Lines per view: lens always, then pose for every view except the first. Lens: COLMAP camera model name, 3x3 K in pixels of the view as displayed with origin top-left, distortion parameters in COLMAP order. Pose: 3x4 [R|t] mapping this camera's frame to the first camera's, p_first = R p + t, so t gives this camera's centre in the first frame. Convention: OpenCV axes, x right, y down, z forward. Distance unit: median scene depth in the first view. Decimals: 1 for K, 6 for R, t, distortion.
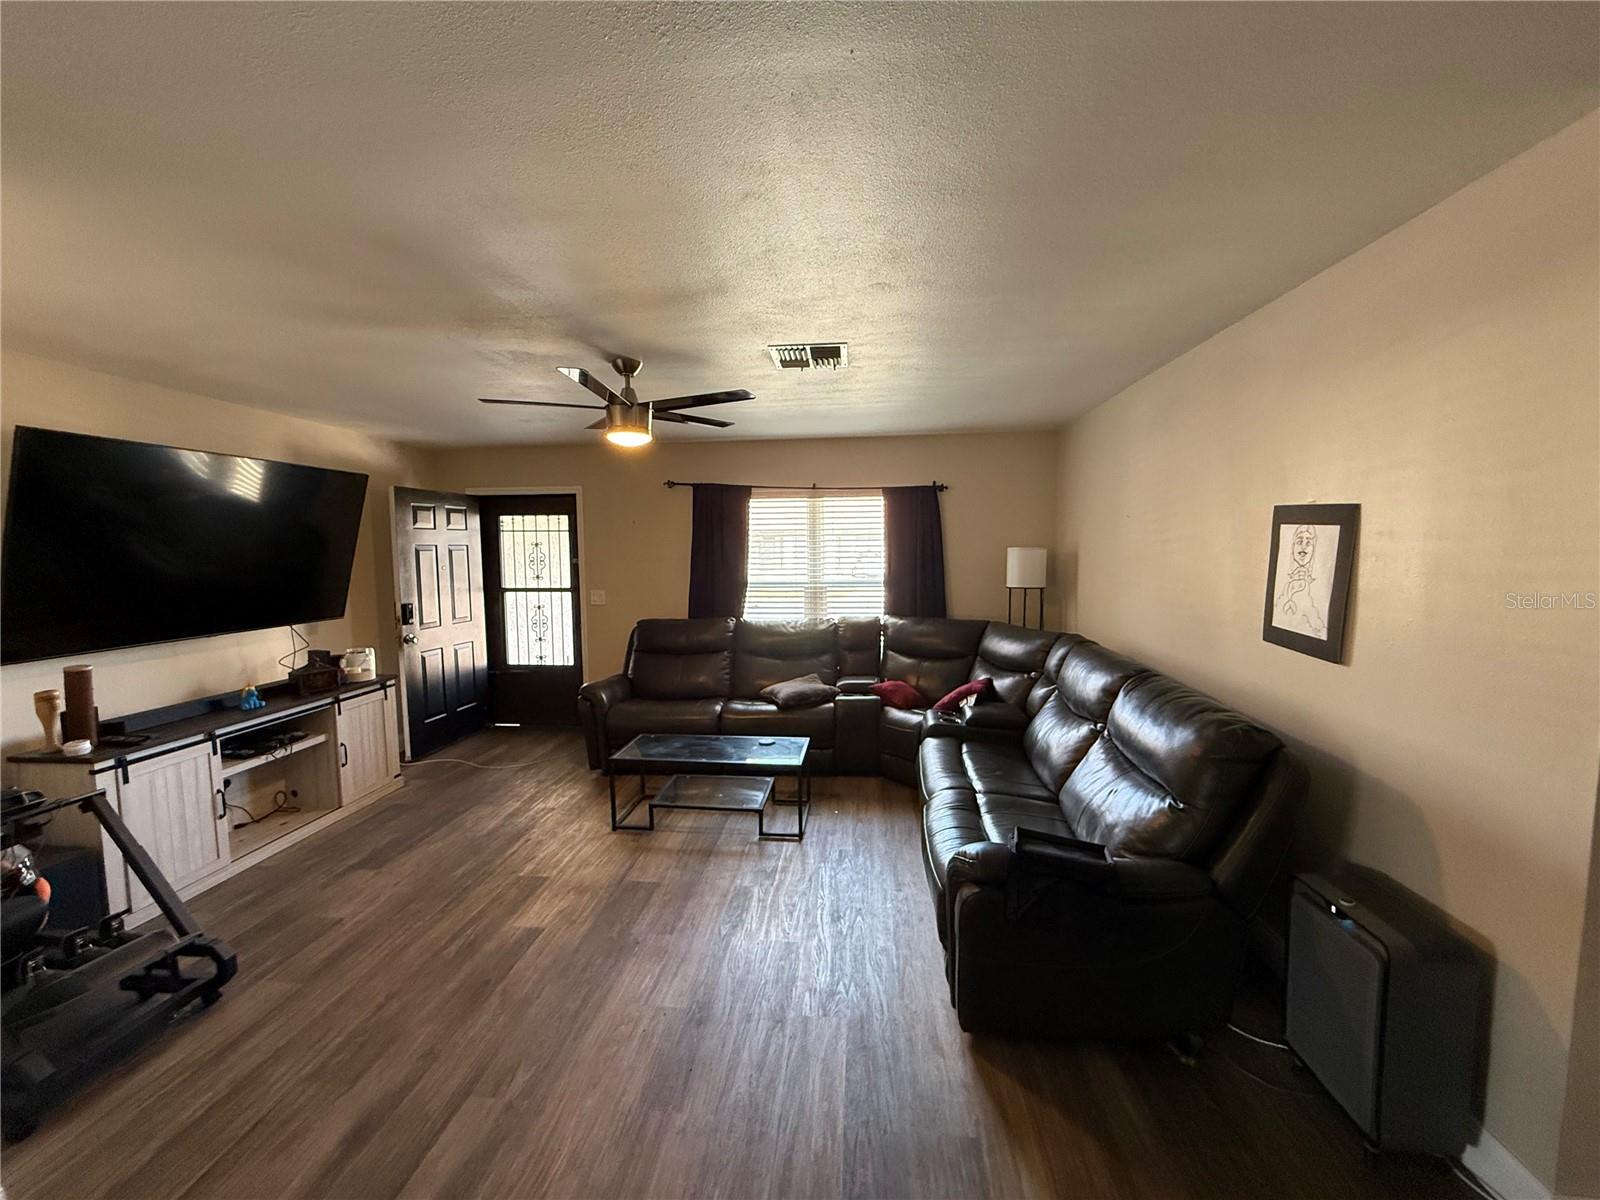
lens RADIAL K [[636.9, 0, 796.3], [0, 636.9, 603.4], [0, 0, 1]] dist [0.000277, -0.000290]
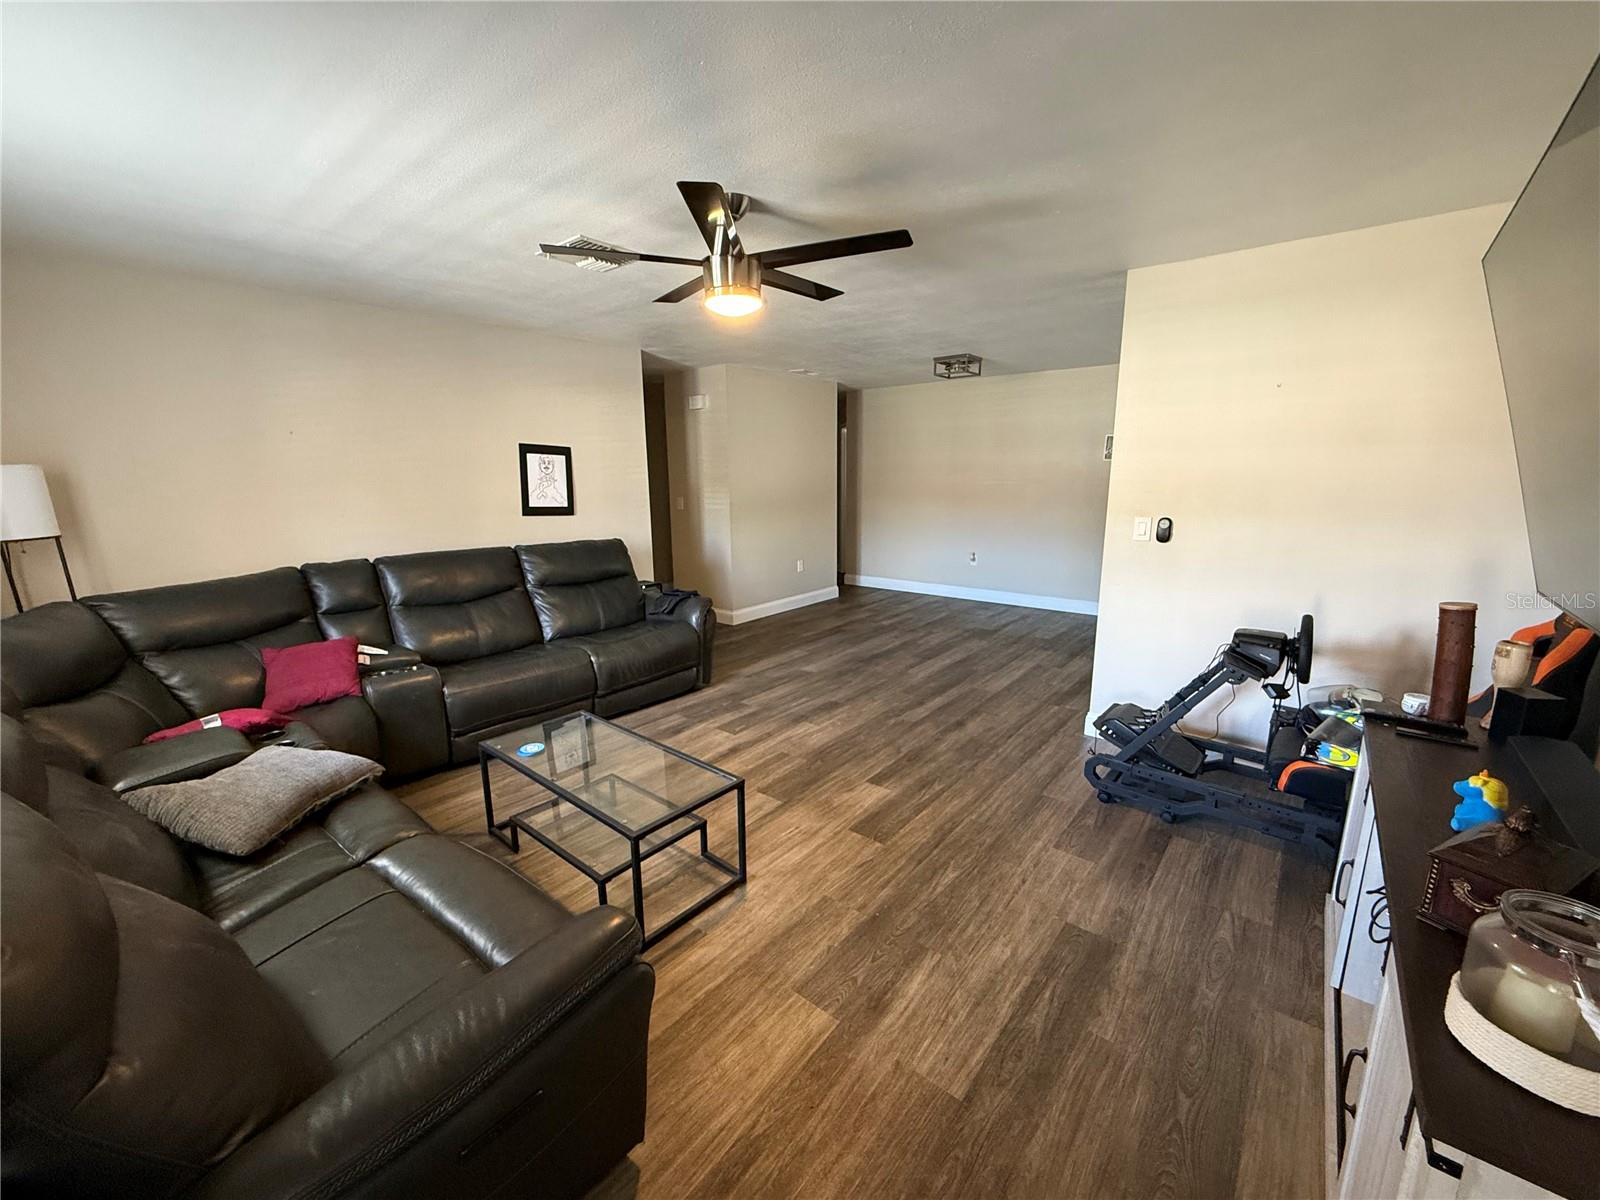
lens RADIAL K [[643.2, 0, 796.0], [0, 643.2, 598.9], [0, 0, 1]] dist [0.000968, 0.000212]
pose [[-0.830079, -0.091461, 0.550094, -0.637306], [0.066844, 0.963026, 0.260984, -0.094003], [-0.553625, 0.253408, -0.793274, 1.351776]]
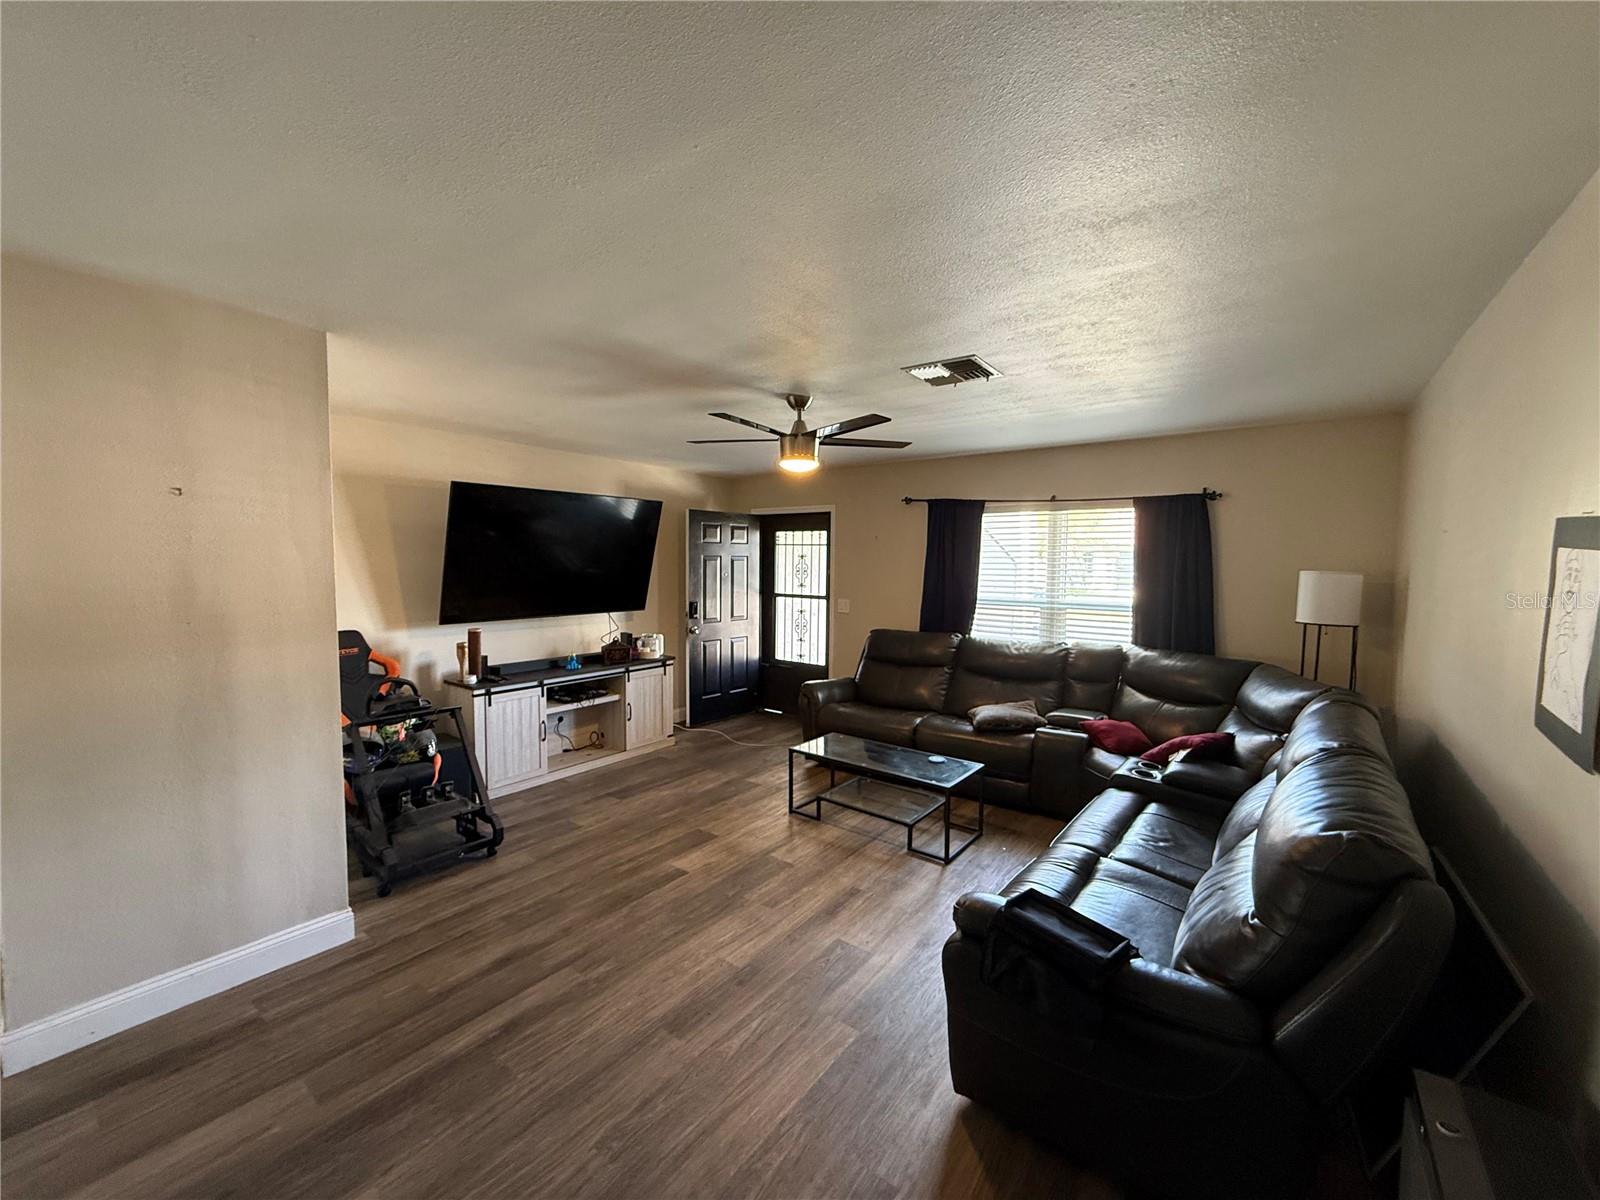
lens RADIAL K [[636.9, 0, 796.3], [0, 636.9, 603.4], [0, 0, 1]] dist [0.000277, -0.000290]
pose [[0.852975, 0.054129, -0.519138, 0.269281], [-0.063891, 0.997956, -0.000921, -0.010510], [0.518027, 0.033954, 0.854690, 0.034230]]
